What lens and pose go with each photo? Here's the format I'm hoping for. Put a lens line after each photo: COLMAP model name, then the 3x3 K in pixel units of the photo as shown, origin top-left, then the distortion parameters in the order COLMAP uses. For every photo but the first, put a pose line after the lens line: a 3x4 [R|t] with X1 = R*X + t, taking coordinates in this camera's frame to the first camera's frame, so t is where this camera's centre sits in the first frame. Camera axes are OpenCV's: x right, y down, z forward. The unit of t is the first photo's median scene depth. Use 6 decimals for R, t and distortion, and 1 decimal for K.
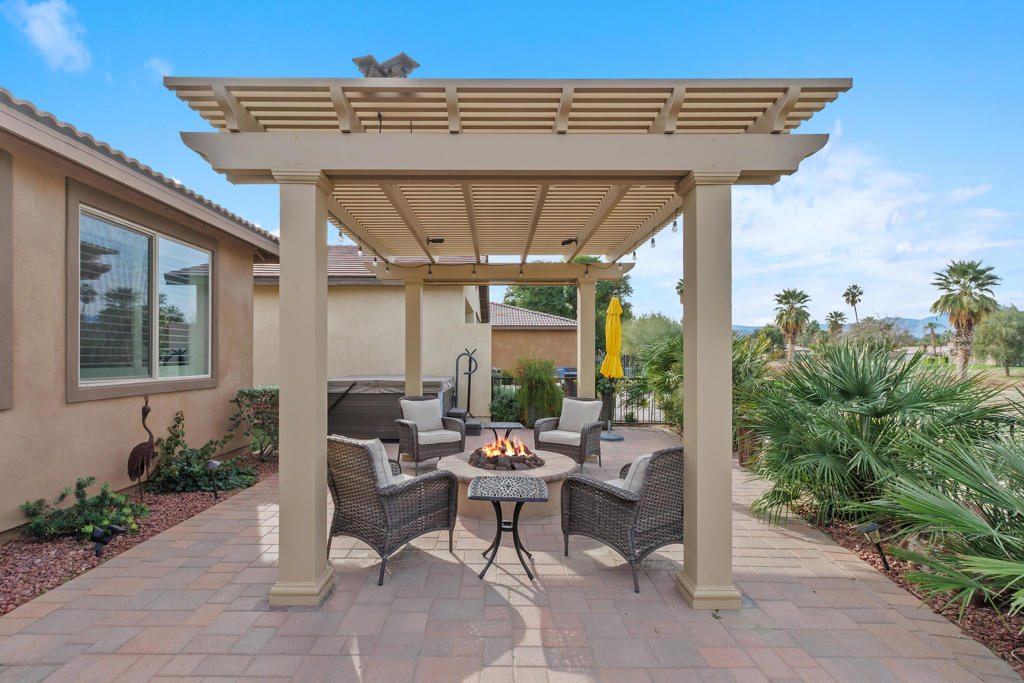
lens RADIAL K [[441.7, 0, 463.1], [0, 441.7, 354.2], [0, 0, 1]] dist [-0.001741, -0.000302]
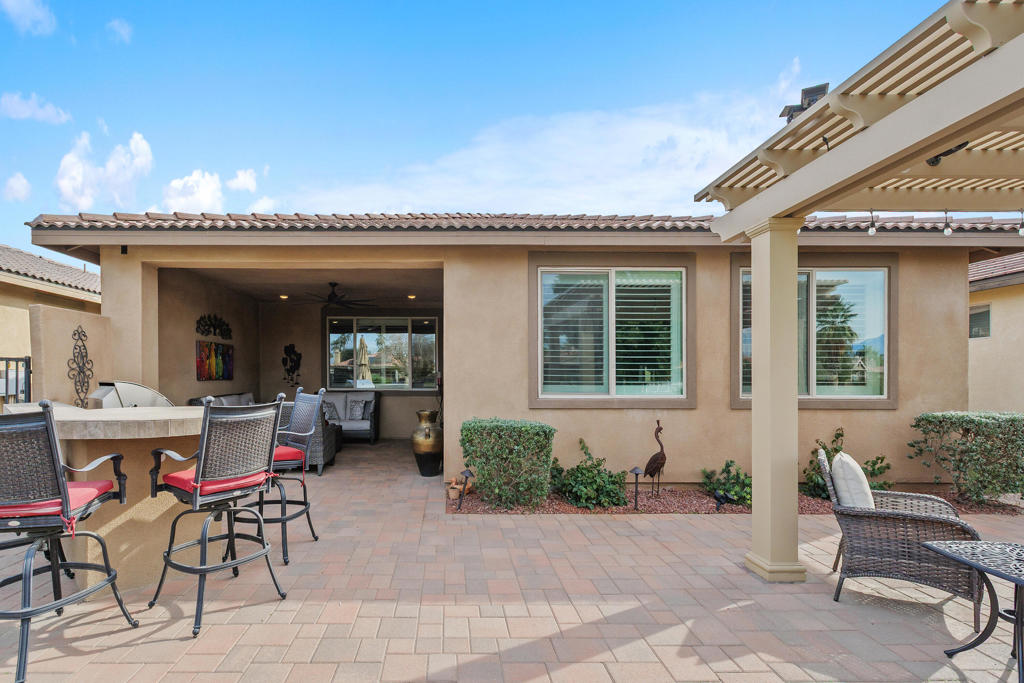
lens RADIAL K [[501.4, 0, 513.2], [0, 501.4, 379.9], [0, 0, 1]] dist [0.001039, 0.000120]
pose [[0.109242, 0.000280, -0.994015, 0.669097], [0.004761, 0.999988, 0.000805, 0.011263], [0.994004, -0.004820, 0.109239, 0.112174]]
